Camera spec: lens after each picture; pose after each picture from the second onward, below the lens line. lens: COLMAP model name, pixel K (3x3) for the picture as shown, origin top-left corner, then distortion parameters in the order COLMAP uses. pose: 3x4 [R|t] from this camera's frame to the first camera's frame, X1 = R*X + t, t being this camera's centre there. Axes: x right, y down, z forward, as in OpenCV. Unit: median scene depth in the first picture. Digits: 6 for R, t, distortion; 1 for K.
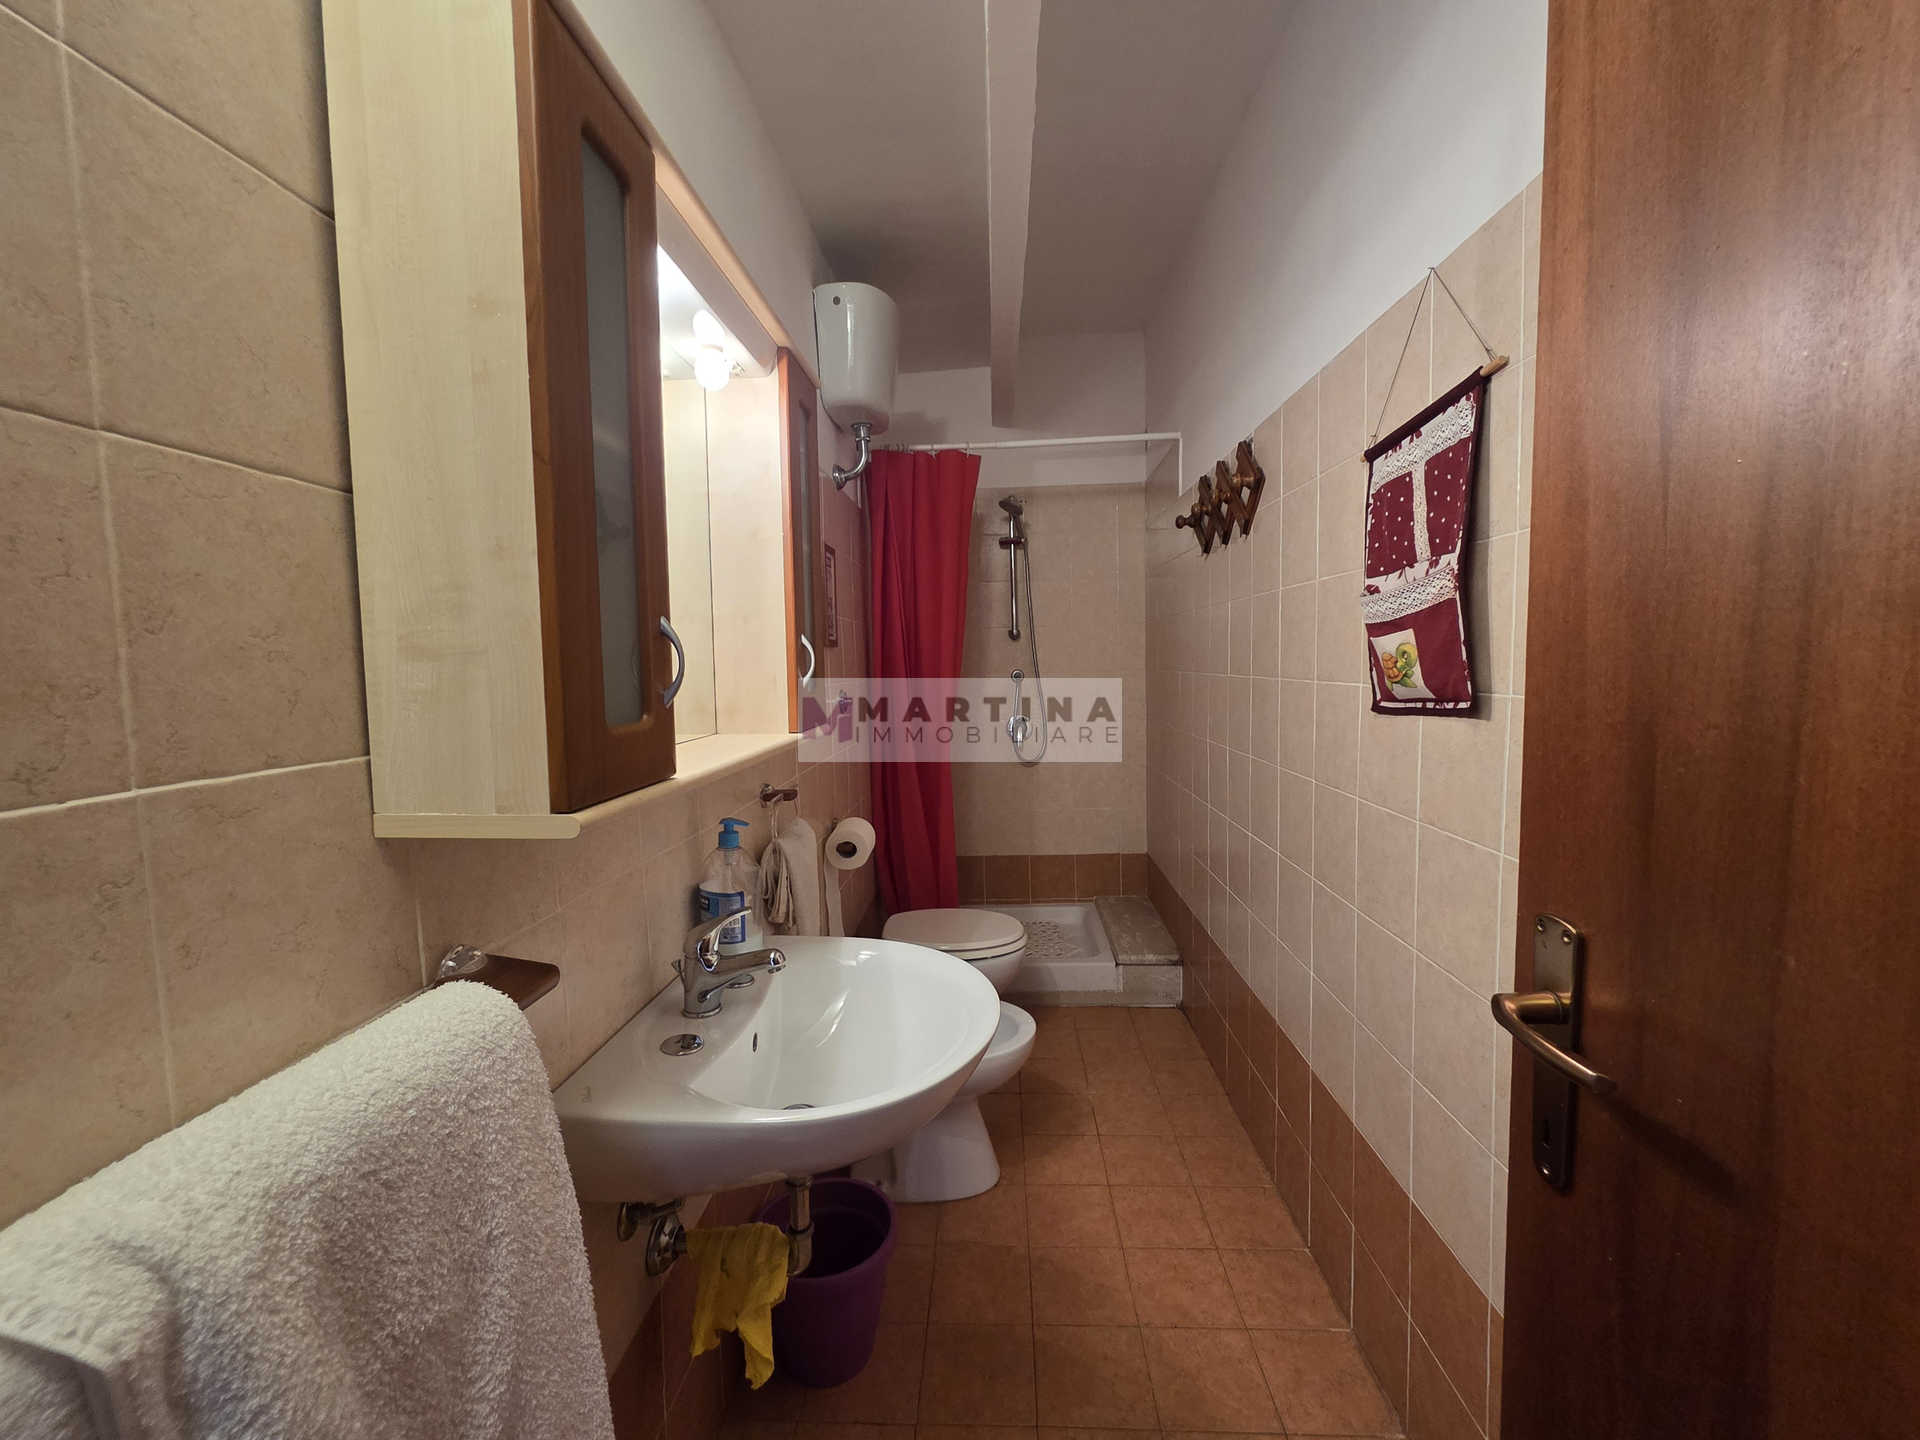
lens RADIAL K [[782.7, 0, 960.0], [0, 782.7, 720.0], [0, 0, 1]] dist [0.002087, 0.000217]
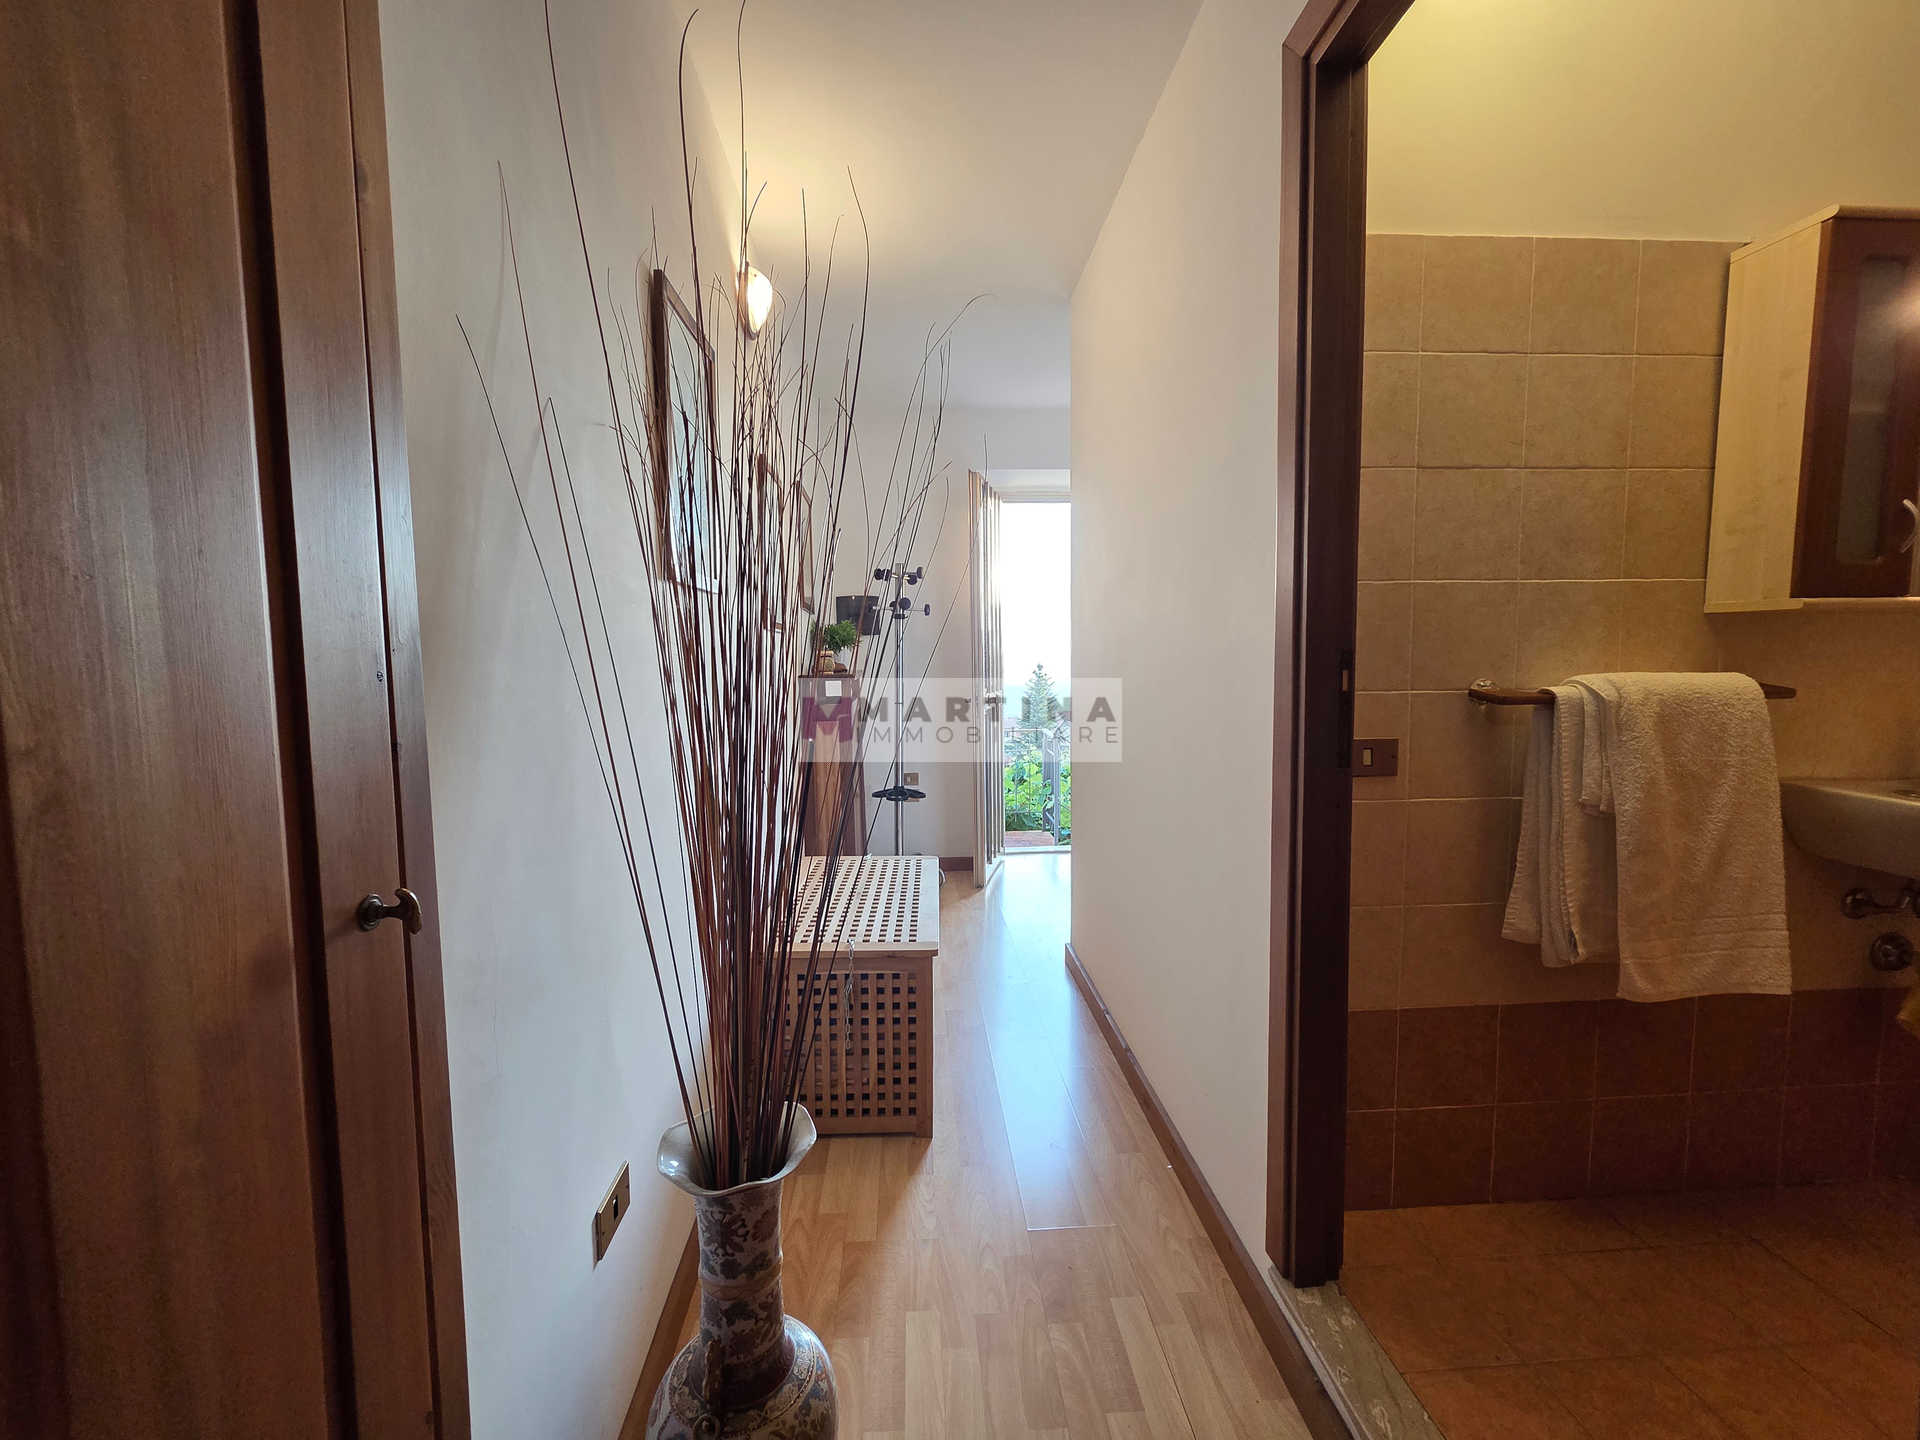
lens RADIAL K [[782.7, 0, 960.0], [0, 782.7, 720.0], [0, 0, 1]] dist [0.002087, 0.000217]
pose [[0.117620, 0.093189, -0.988677, 1.413390], [-0.067318, 0.994045, 0.085686, 0.430279], [0.990774, 0.056477, 0.123192, -1.555690]]
